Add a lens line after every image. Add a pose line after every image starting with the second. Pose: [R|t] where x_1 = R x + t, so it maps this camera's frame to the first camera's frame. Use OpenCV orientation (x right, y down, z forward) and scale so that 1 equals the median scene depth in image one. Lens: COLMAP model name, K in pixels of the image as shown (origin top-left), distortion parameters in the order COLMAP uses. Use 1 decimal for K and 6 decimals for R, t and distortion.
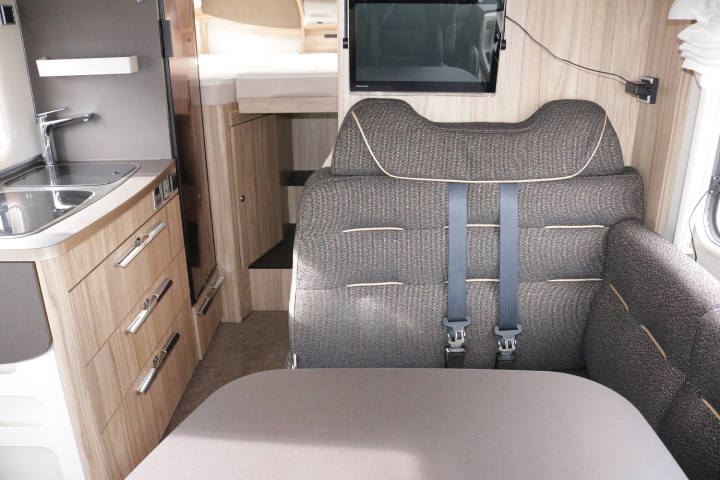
lens RADIAL K [[589.1, 0, 361.4], [0, 589.1, 237.0], [0, 0, 1]] dist [-0.115211, 0.040838]
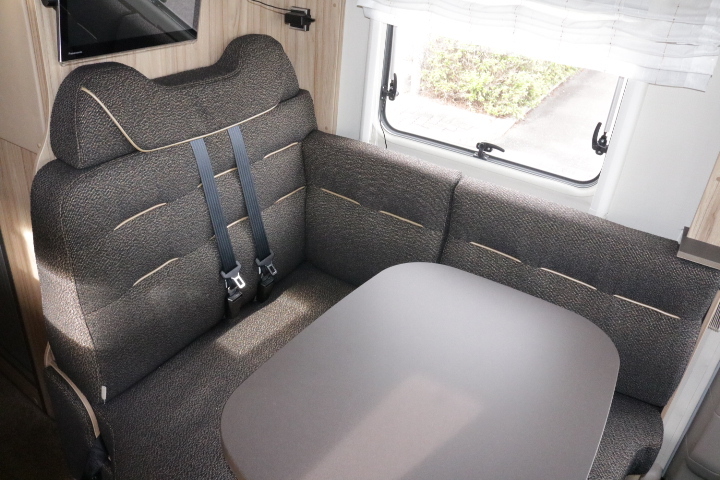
lens RADIAL K [[589.1, 0, 356.9], [0, 589.1, 241.6], [0, 0, 1]] dist [-0.115211, 0.040838]
pose [[0.506385, -0.383978, 0.772098, -0.506538], [0.219156, 0.923294, 0.315436, -0.180143], [-0.833993, 0.009478, 0.551693, 0.248485]]
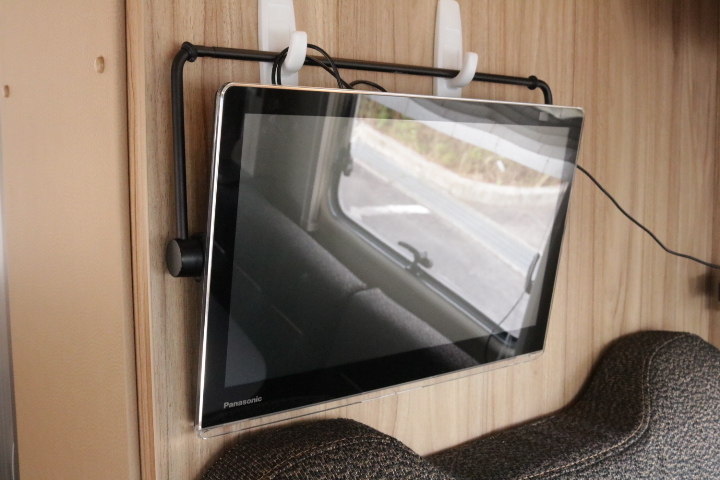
lens RADIAL K [[805.6, 0, 361.3], [0, 805.6, 240.5], [0, 0, 1]] dist [-0.025051, 0.000000]
pose [[0.752439, -0.066643, 0.655282, -0.203154], [0.234902, 0.956601, -0.172442, -0.252393], [-0.615351, 0.283679, 0.735438, 0.661037]]
